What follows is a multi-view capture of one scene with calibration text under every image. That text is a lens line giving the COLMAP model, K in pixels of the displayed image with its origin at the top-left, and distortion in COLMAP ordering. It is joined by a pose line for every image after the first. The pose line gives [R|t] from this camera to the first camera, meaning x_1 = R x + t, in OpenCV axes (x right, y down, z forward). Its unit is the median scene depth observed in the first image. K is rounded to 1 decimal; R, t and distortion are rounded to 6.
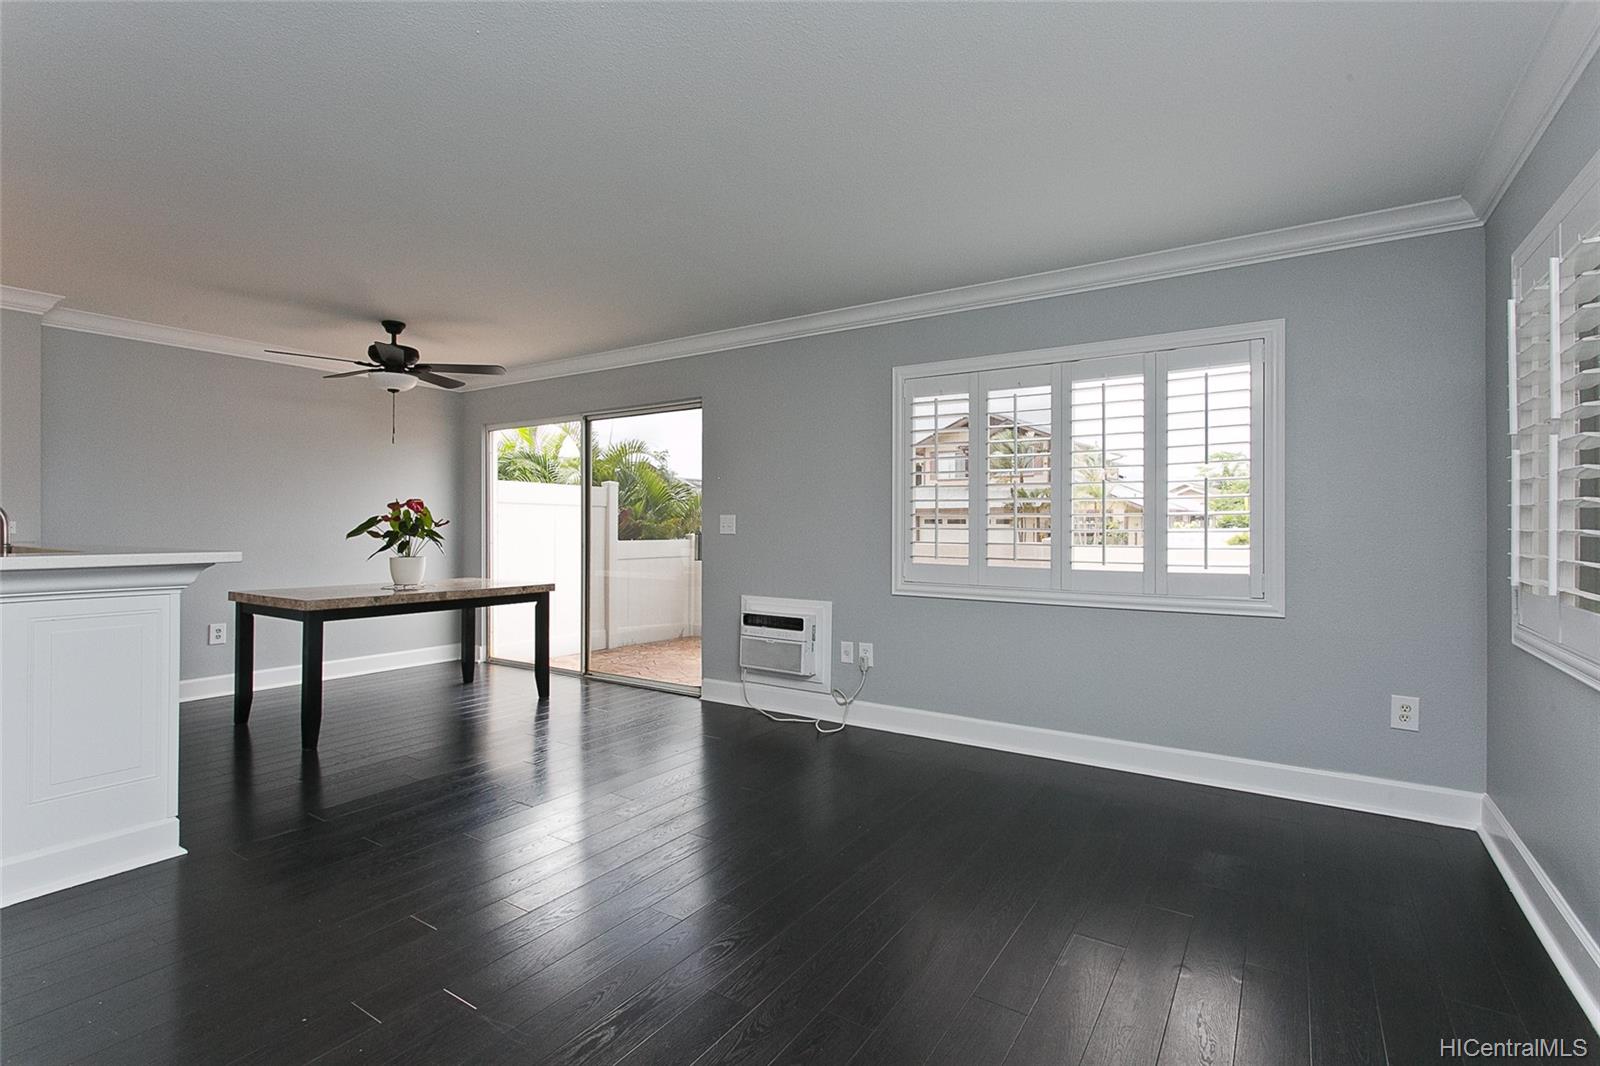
lens RADIAL K [[754.8, 0, 782.9], [0, 754.8, 529.8], [0, 0, 1]] dist [-0.004237, -0.000202]
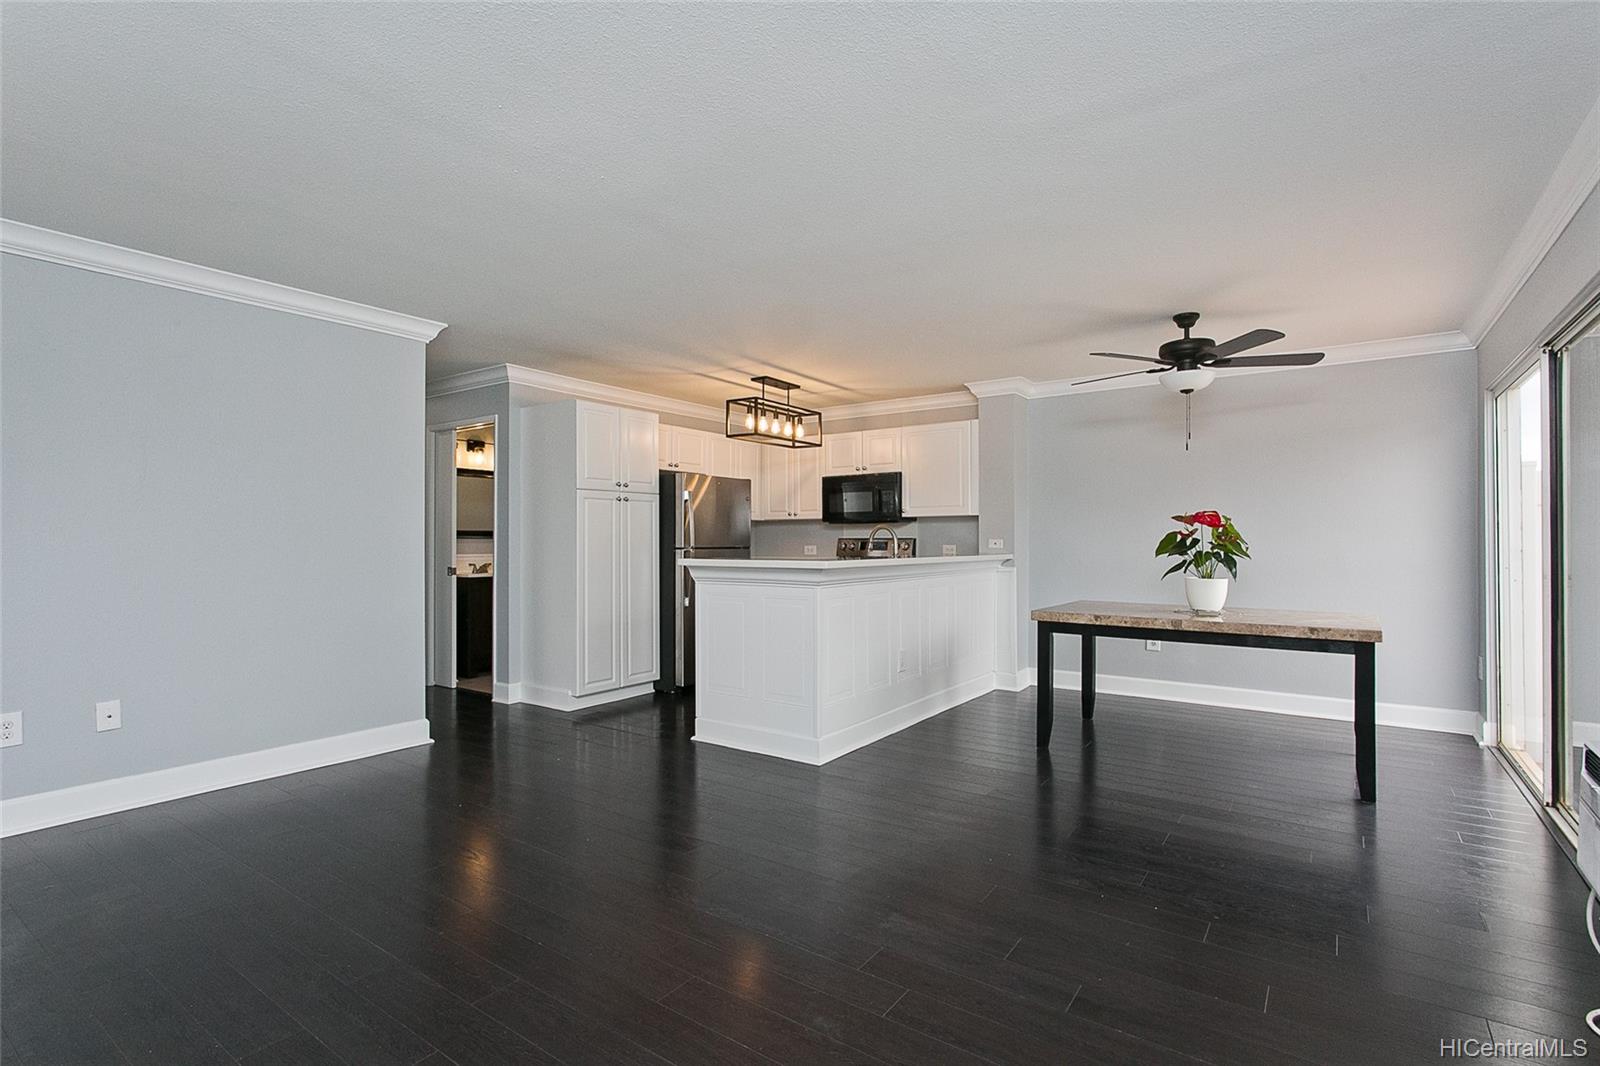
lens RADIAL K [[759.9, 0, 790.7], [0, 759.9, 541.9], [0, 0, 1]] dist [-0.000084, 0.000415]
pose [[-0.031914, -0.002206, -0.999488, 0.382056], [-0.002155, 0.999995, -0.002138, -0.002471], [0.999488, 0.002086, -0.031919, 0.538963]]
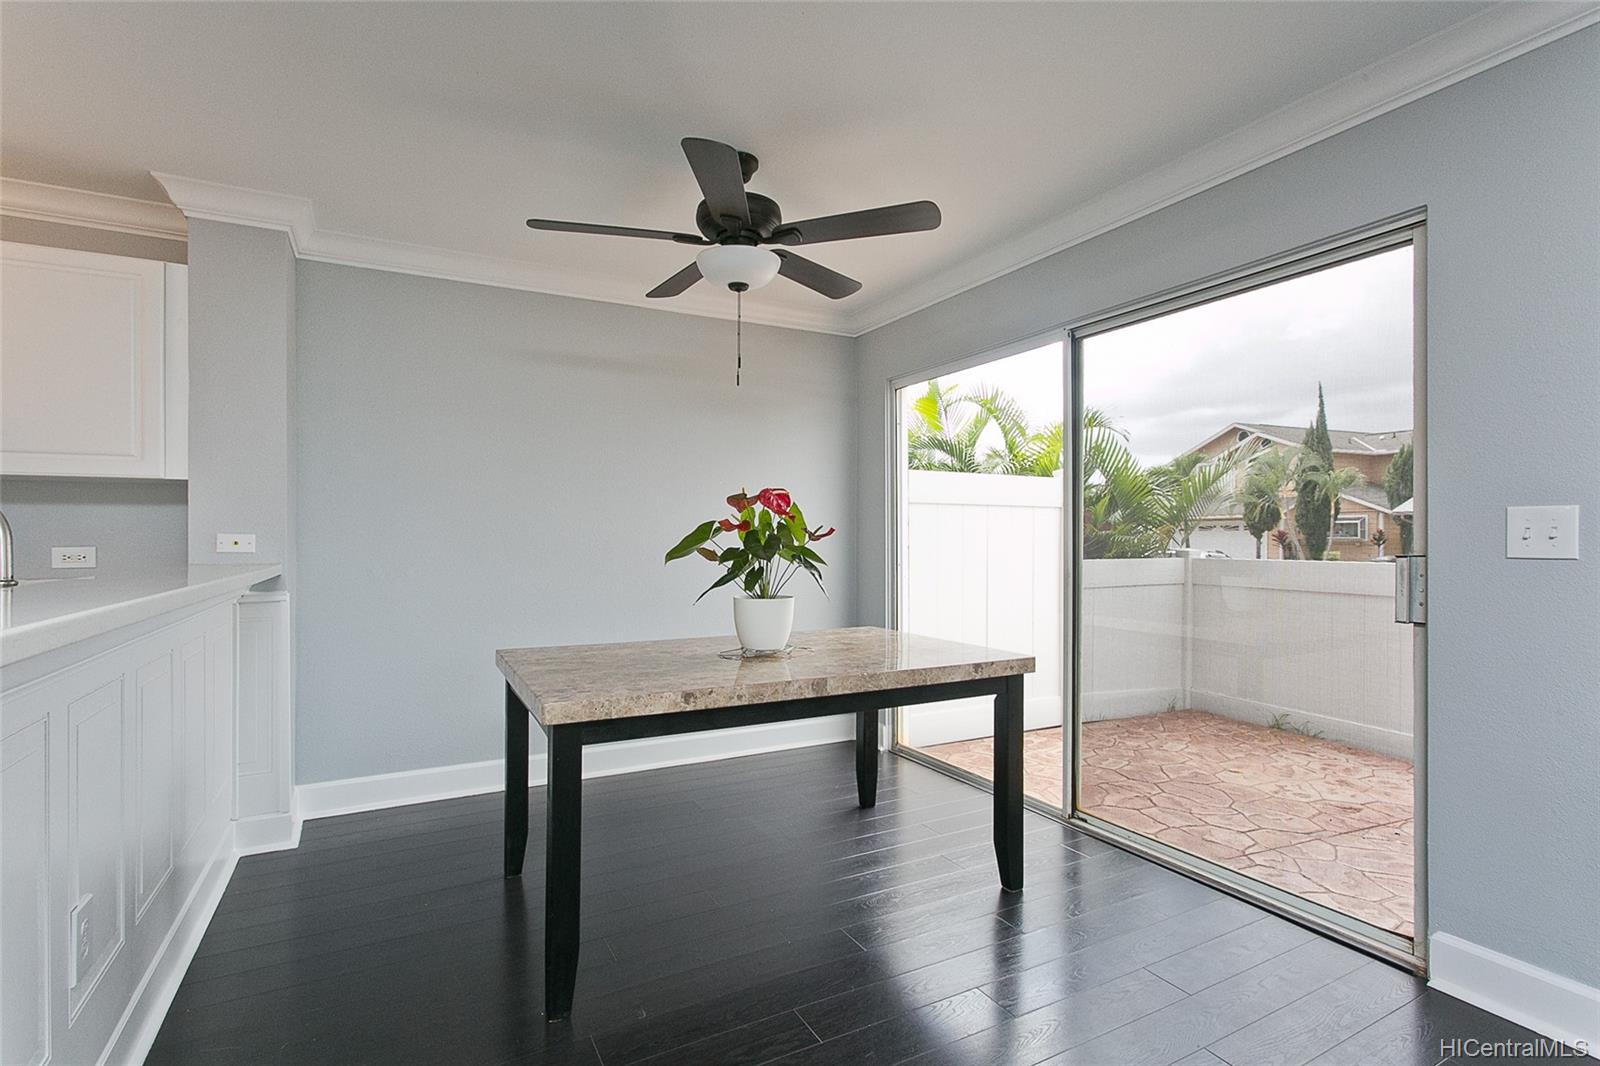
lens RADIAL K [[759.9, 0, 790.7], [0, 759.9, 541.9], [0, 0, 1]] dist [-0.000084, 0.000415]
pose [[0.882903, -0.002798, -0.469548, -0.222441], [0.002556, 0.999996, -0.001154, -0.002303], [0.469549, -0.000182, 0.882906, 0.521907]]
